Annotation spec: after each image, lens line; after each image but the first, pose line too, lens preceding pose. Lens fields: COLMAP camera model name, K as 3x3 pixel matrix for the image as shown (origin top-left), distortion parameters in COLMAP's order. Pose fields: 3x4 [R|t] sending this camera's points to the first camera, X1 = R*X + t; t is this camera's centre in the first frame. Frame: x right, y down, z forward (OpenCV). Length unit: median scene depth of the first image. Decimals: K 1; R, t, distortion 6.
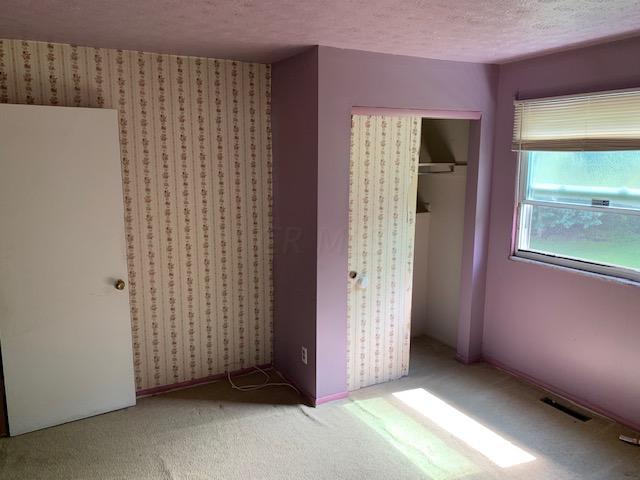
lens RADIAL K [[496.4, 0, 325.4], [0, 496.4, 239.0], [0, 0, 1]] dist [0.036465, -0.035800]
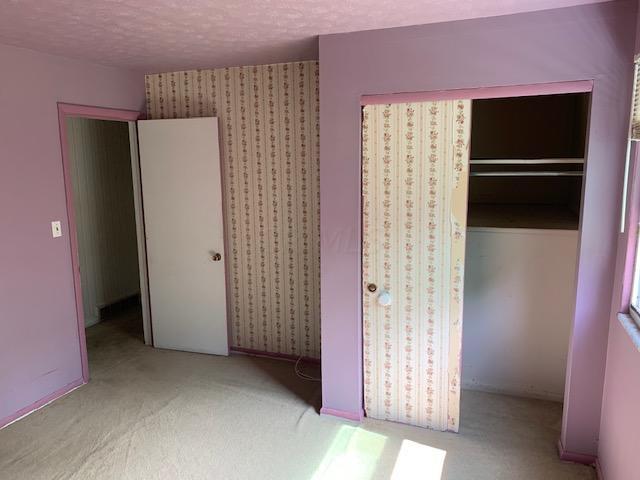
lens RADIAL K [[496.4, 0, 321.0], [0, 496.4, 242.9], [0, 0, 1]] dist [0.036465, -0.035800]
pose [[0.638758, 0.126950, -0.758863, 0.659525], [-0.112972, 0.991079, 0.070705, -0.058539], [0.761069, 0.040567, 0.647401, 0.361235]]
